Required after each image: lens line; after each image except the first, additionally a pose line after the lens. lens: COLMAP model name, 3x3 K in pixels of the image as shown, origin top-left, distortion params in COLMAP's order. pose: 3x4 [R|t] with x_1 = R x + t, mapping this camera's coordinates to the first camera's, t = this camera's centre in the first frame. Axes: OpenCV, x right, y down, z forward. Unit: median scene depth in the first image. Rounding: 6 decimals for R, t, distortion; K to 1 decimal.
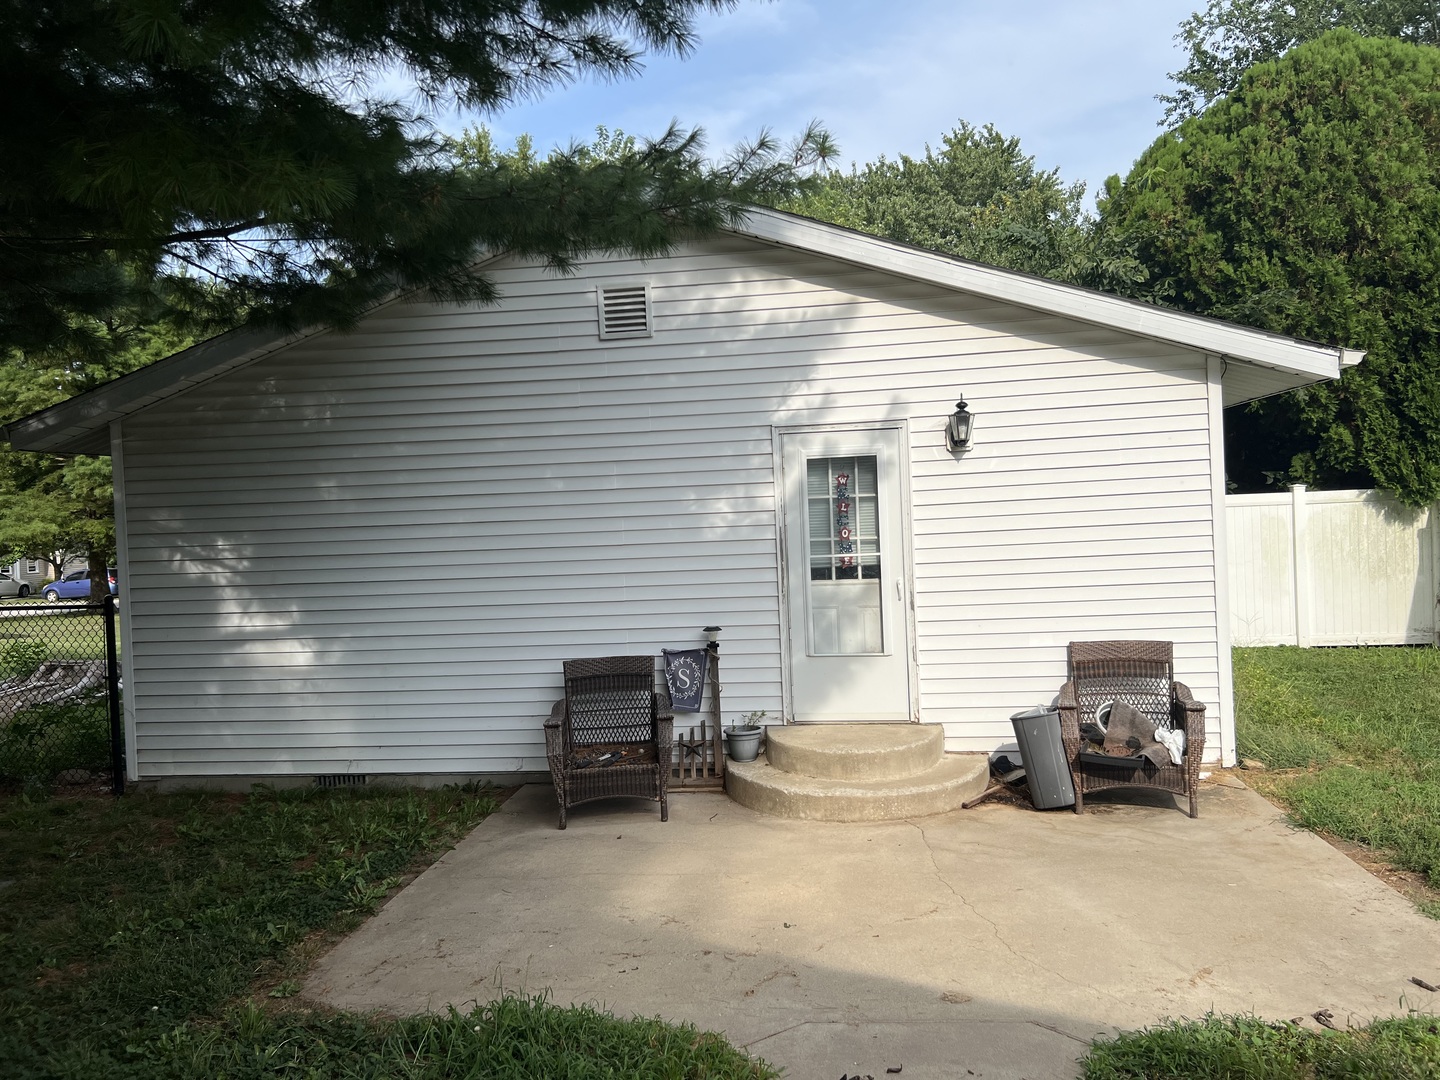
lens RADIAL K [[1086.9, 0, 707.6], [0, 1086.9, 529.1], [0, 0, 1]] dist [0.046601, -0.055138]
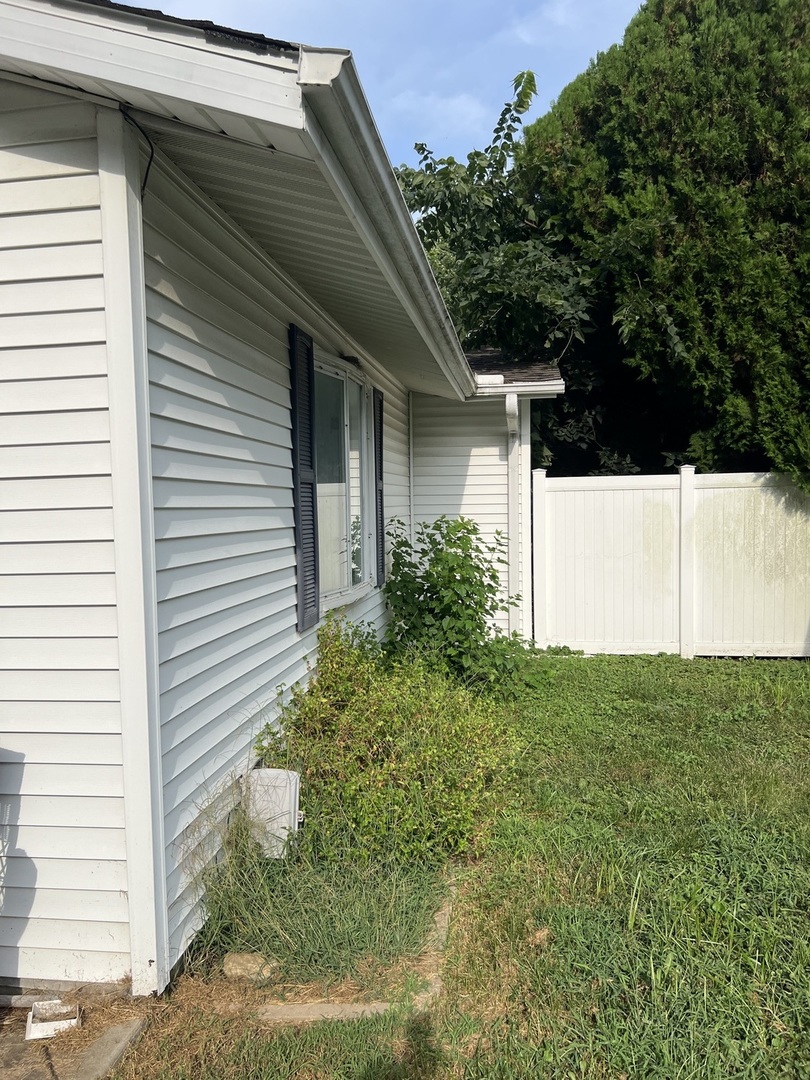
lens RADIAL K [[815.2, 0, 412.3], [0, 815.2, 546.7], [0, 0, 1]] dist [0.046601, -0.055138]
pose [[0.999711, 0.024005, 0.001156, 0.334395], [-0.024031, 0.998945, 0.039136, 0.002371], [-0.000215, -0.039152, 0.999233, 0.373202]]
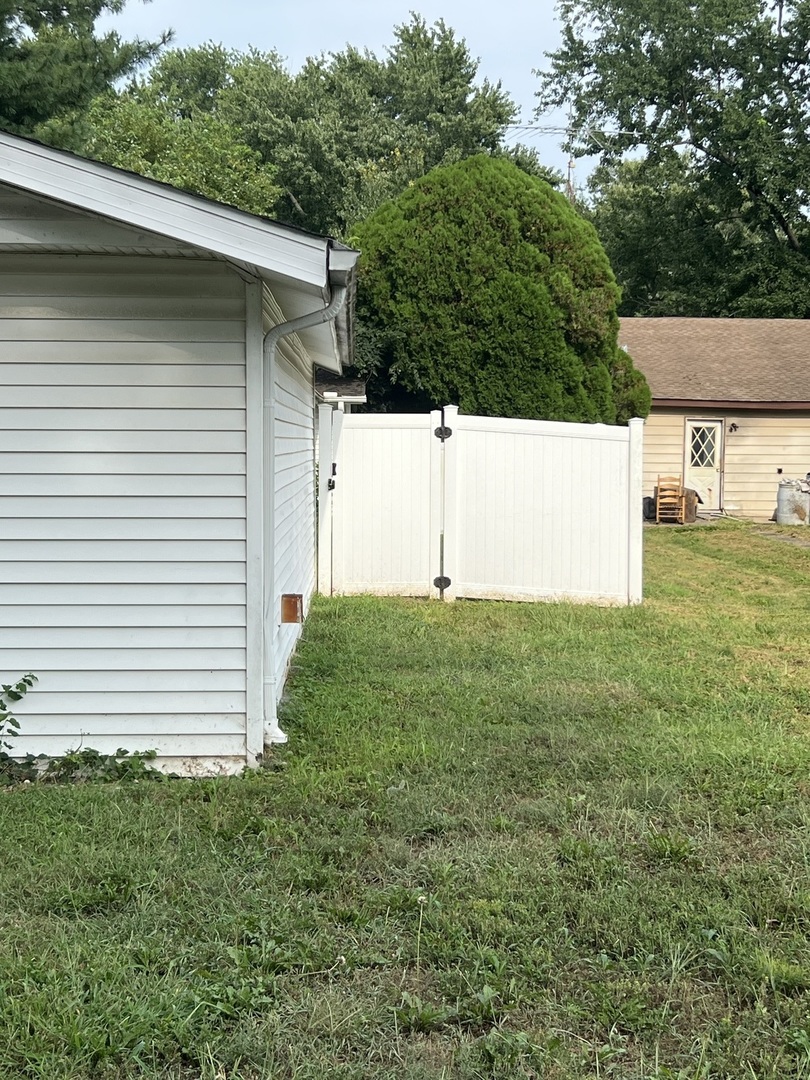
lens RADIAL K [[1621.2, 0, 406.0], [0, 1621.2, 539.7], [0, 0, 1]] dist [-0.023709, 0.000000]
pose [[0.985215, 0.036519, 0.167385, 0.099087], [-0.043702, 0.998266, 0.039430, 0.018801], [-0.165654, -0.046162, 0.985103, -1.463820]]
